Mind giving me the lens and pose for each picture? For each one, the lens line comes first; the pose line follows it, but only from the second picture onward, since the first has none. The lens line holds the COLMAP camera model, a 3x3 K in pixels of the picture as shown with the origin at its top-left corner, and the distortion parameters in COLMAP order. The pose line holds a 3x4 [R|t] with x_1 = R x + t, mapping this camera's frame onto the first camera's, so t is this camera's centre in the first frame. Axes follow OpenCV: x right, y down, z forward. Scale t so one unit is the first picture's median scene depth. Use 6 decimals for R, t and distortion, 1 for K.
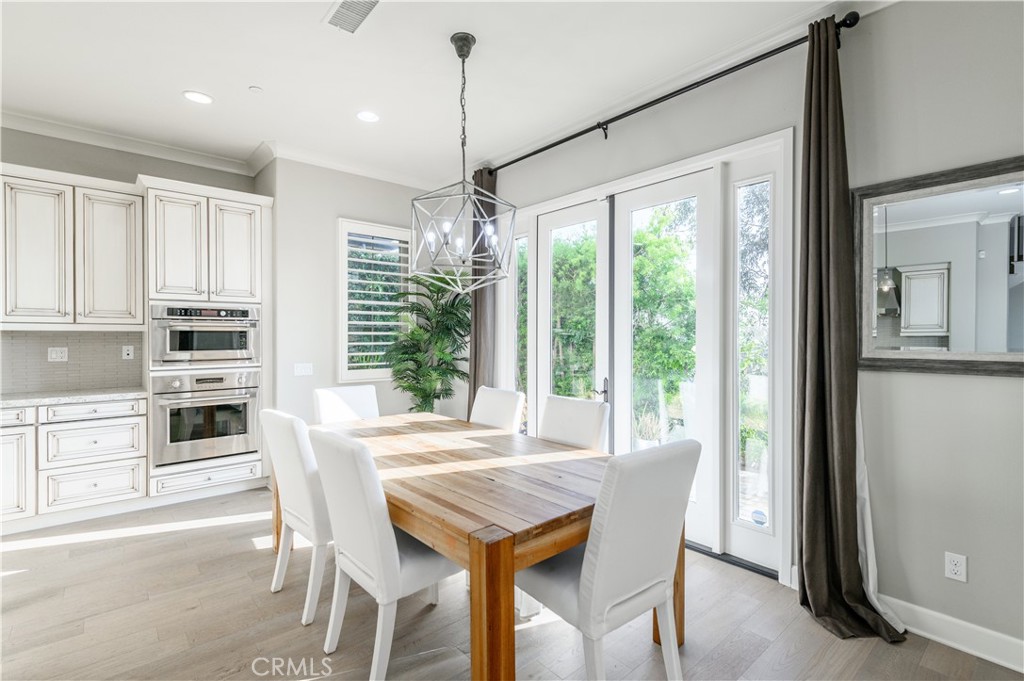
lens RADIAL K [[481.4, 0, 516.0], [0, 481.4, 338.4], [0, 0, 1]] dist [0.001602, 0.000036]
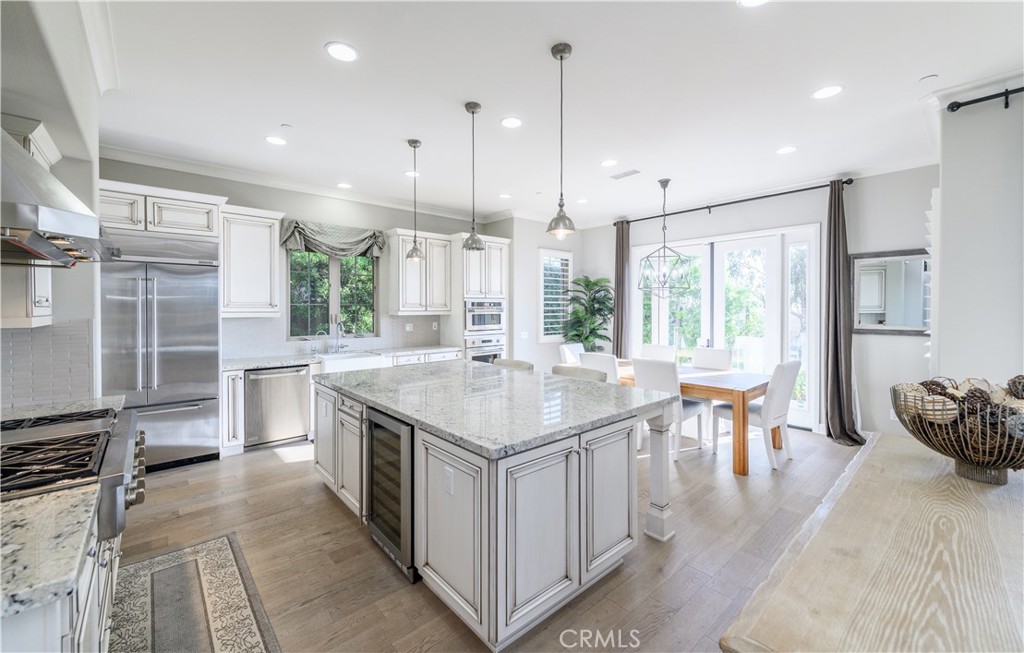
lens RADIAL K [[409.7, 0, 514.0], [0, 409.7, 310.7], [0, 0, 1]] dist [0.009052, -0.000523]
pose [[0.999956, -0.002951, 0.008893, -0.576874], [0.002937, 0.999994, 0.001608, -0.032898], [-0.008898, -0.001582, 0.999959, -0.595612]]
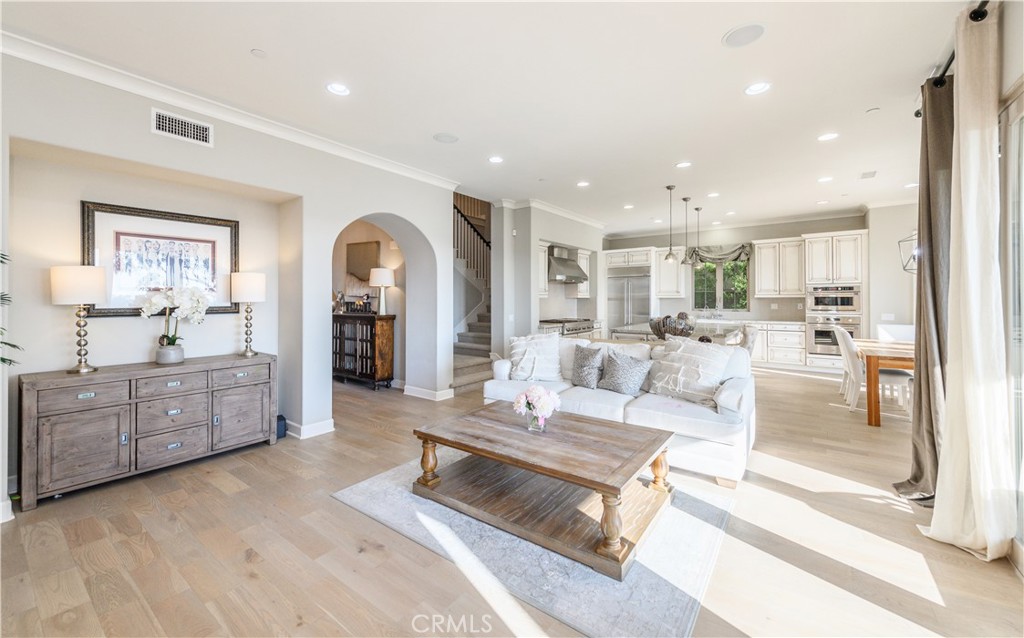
lens RADIAL K [[401.1, 0, 510.4], [0, 401.1, 296.9], [0, 0, 1]] dist [0.006819, -0.000056]
pose [[0.212207, -0.005766, -0.977208, 0.907481], [-0.001218, 0.999980, -0.006165, -0.002887], [0.977224, 0.002498, 0.212195, -0.889639]]
